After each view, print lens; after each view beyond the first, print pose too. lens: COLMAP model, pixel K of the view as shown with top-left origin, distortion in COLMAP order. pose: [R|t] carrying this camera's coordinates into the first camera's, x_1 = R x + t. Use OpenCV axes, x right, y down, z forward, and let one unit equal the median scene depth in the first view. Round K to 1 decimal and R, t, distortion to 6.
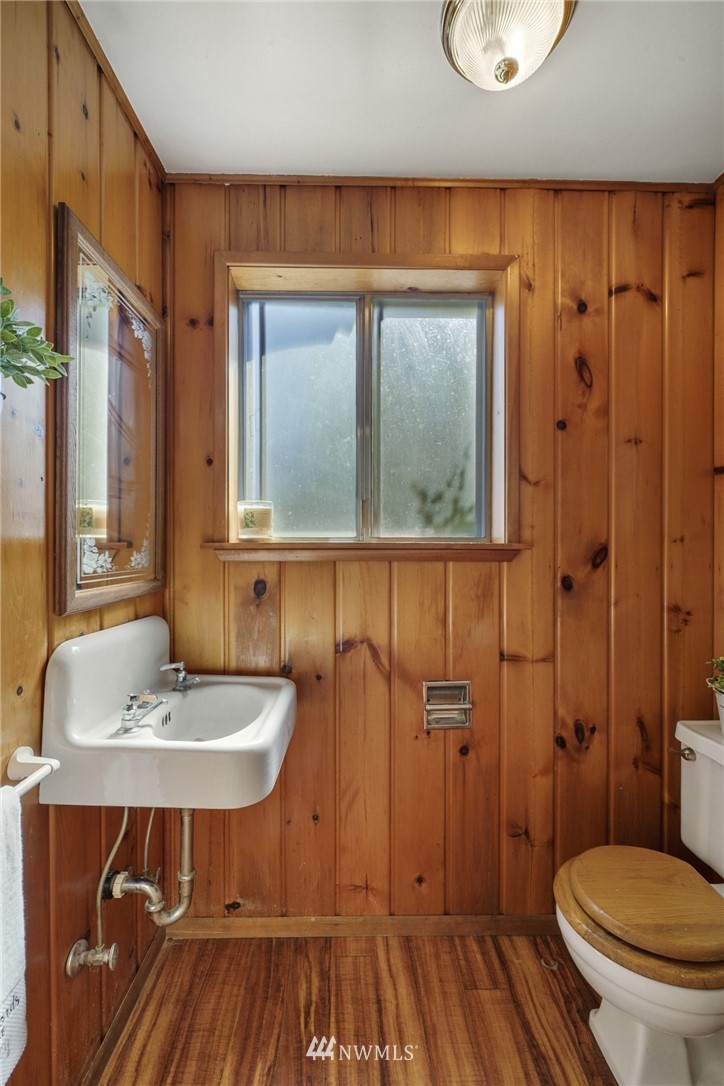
lens RADIAL K [[437.6, 0, 358.8], [0, 437.6, 539.8], [0, 0, 1]] dist [-0.002744, 0.000141]
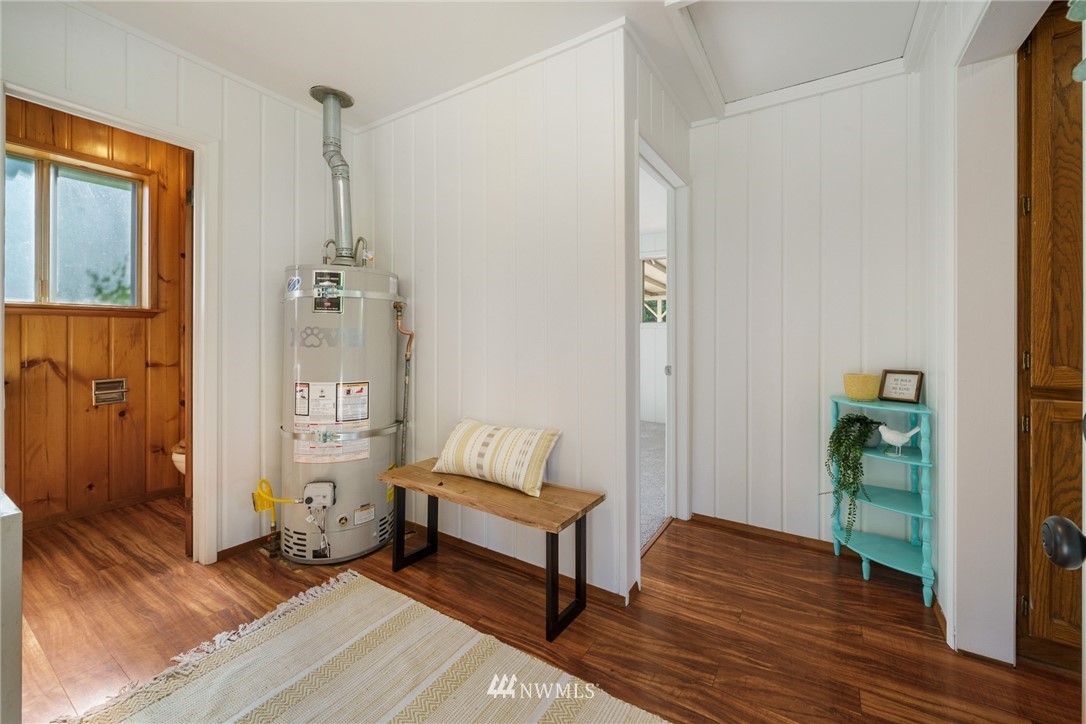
lens RADIAL K [[437.6, 0, 543.5], [0, 437.6, 334.8], [0, 0, 1]] dist [-0.002744, 0.000141]
pose [[0.555487, 0.000860, 0.831525, -0.337822], [0.004998, 0.999978, -0.004374, 0.145817], [-0.831510, 0.006586, 0.555470, -1.662575]]
